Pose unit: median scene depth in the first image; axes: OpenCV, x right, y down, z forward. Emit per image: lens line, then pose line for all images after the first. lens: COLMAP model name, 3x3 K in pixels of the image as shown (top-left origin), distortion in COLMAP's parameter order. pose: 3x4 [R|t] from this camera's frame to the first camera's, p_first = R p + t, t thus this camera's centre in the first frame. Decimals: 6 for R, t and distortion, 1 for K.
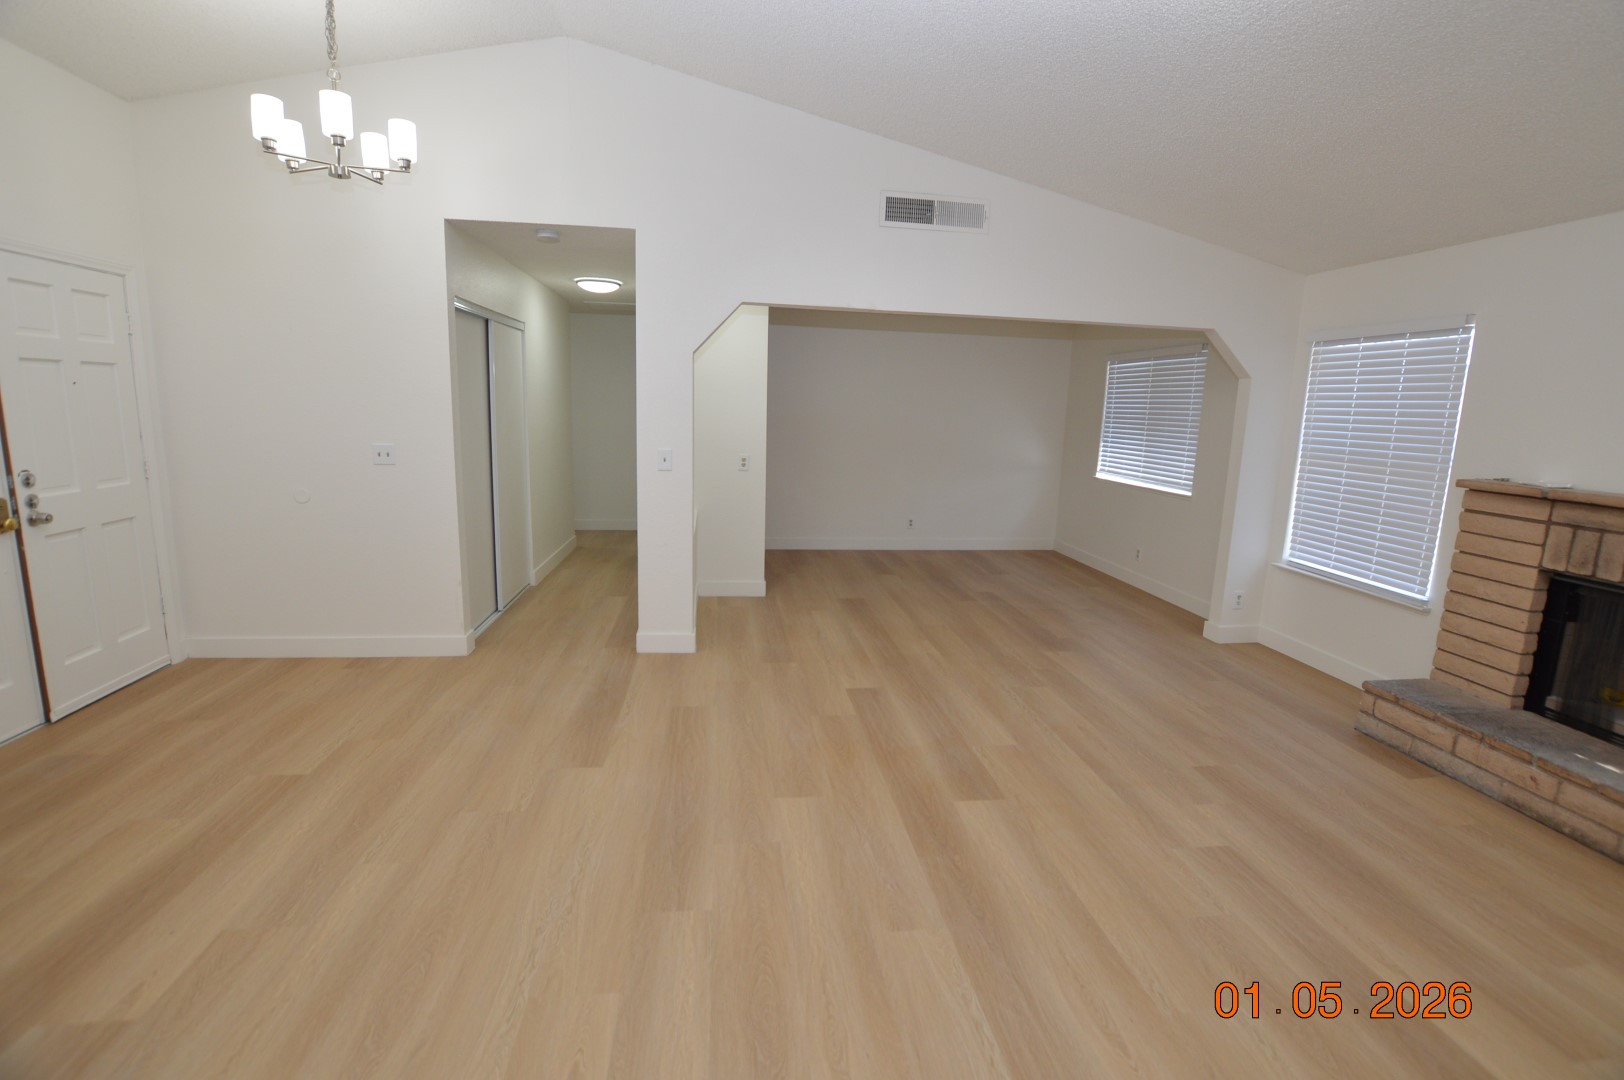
lens RADIAL K [[741.5, 0, 812.0], [0, 741.5, 540.0], [0, 0, 1]] dist [-0.025150, -0.006963]
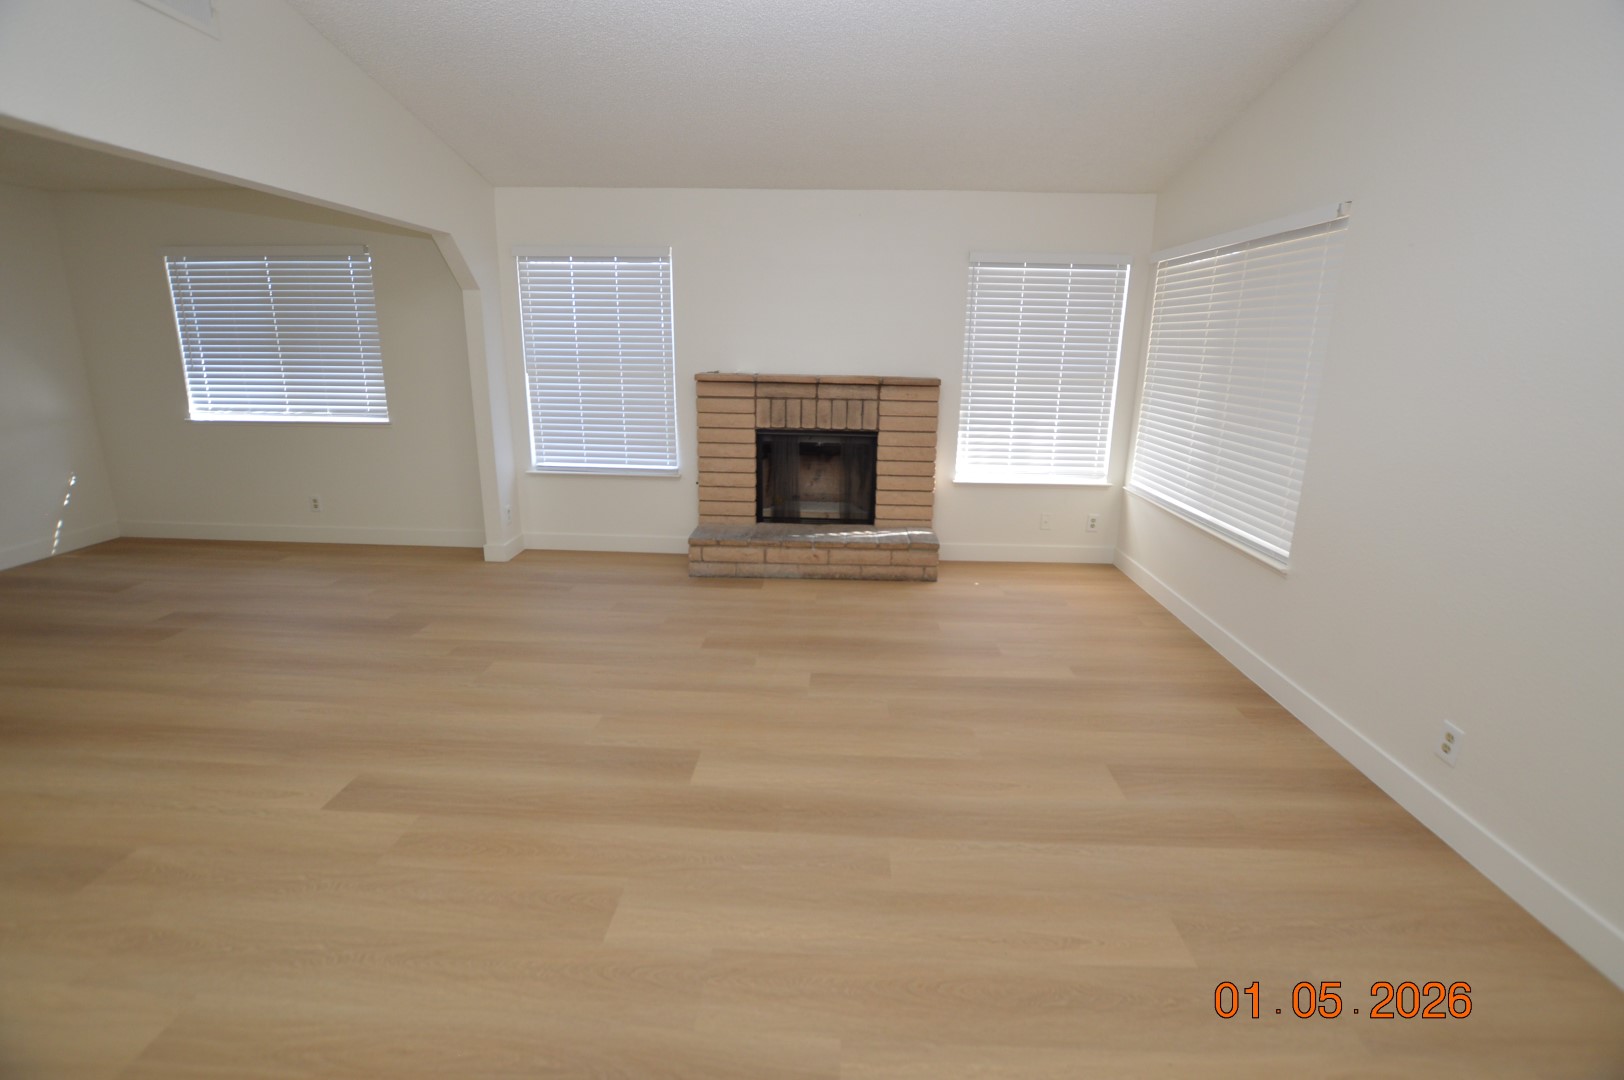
lens RADIAL K [[741.5, 0, 812.0], [0, 741.5, 540.0], [0, 0, 1]] dist [-0.025150, -0.006963]
pose [[0.142202, -0.283995, 0.948222, -0.484429], [0.164984, 0.951357, 0.260191, -0.116365], [-0.975991, 0.119442, 0.182140, 0.586608]]
